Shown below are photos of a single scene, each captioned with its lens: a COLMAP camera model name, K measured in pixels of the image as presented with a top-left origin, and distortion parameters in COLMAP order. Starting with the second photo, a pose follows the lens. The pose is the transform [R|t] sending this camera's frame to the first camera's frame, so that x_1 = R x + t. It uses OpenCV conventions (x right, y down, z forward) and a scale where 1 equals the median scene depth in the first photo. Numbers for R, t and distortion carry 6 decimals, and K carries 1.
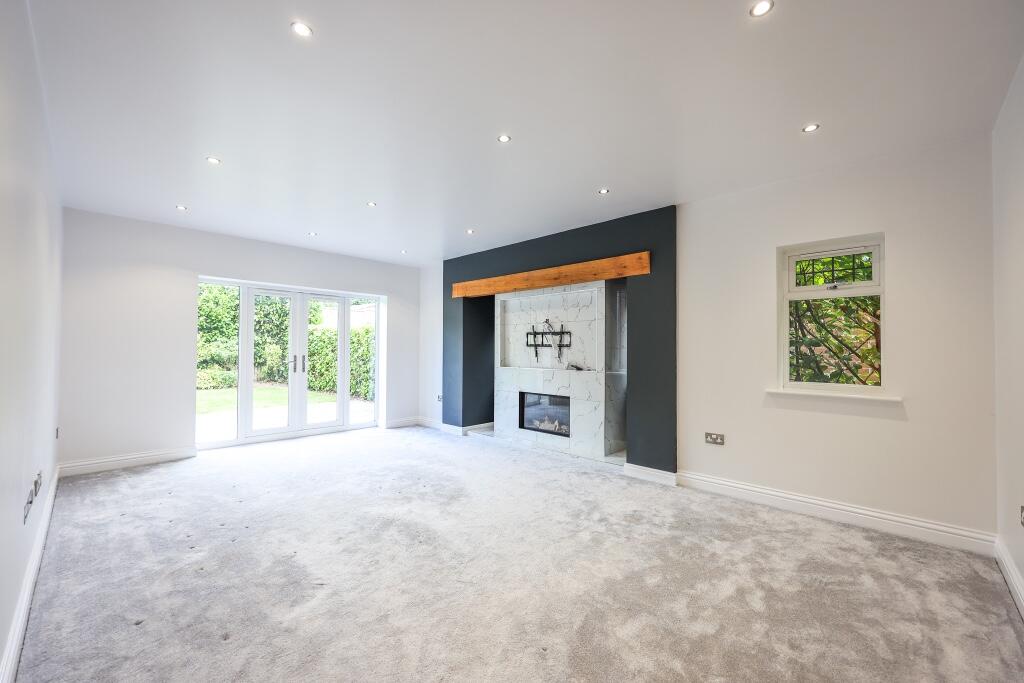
lens RADIAL K [[409.5, 0, 510.7], [0, 409.5, 337.9], [0, 0, 1]] dist [0.001912, -0.000051]
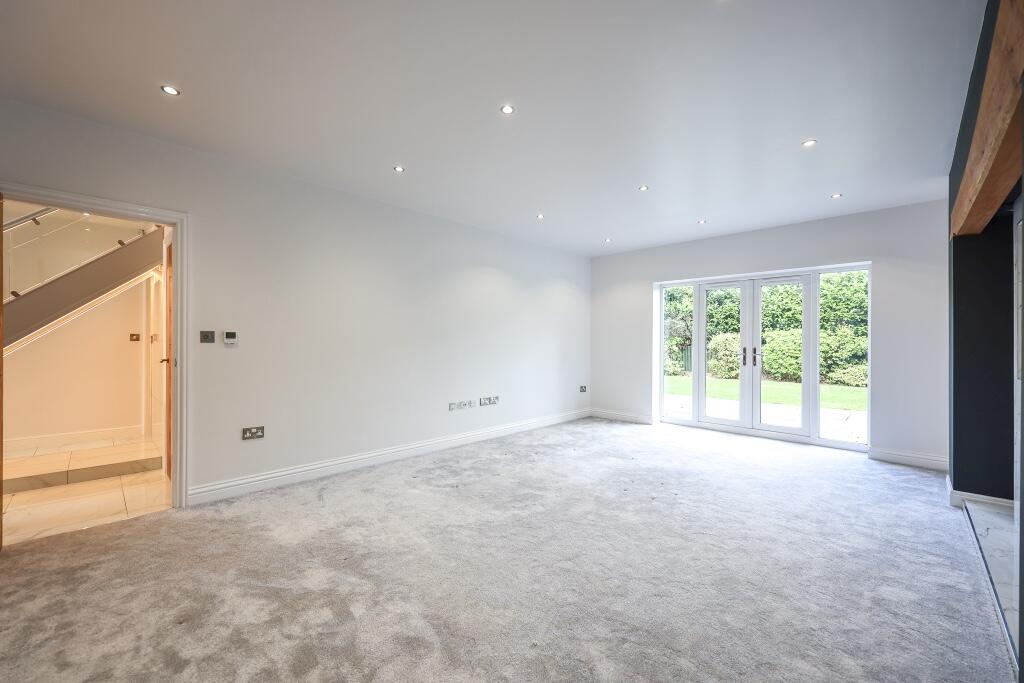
lens RADIAL K [[409.5, 0, 511.0], [0, 409.5, 346.6], [0, 0, 1]] dist [0.001912, -0.000051]
pose [[-0.007960, 0.007836, -0.999938, 0.414580], [0.021548, 0.999738, 0.007663, 0.022964], [0.999736, -0.021486, -0.008127, 0.473694]]
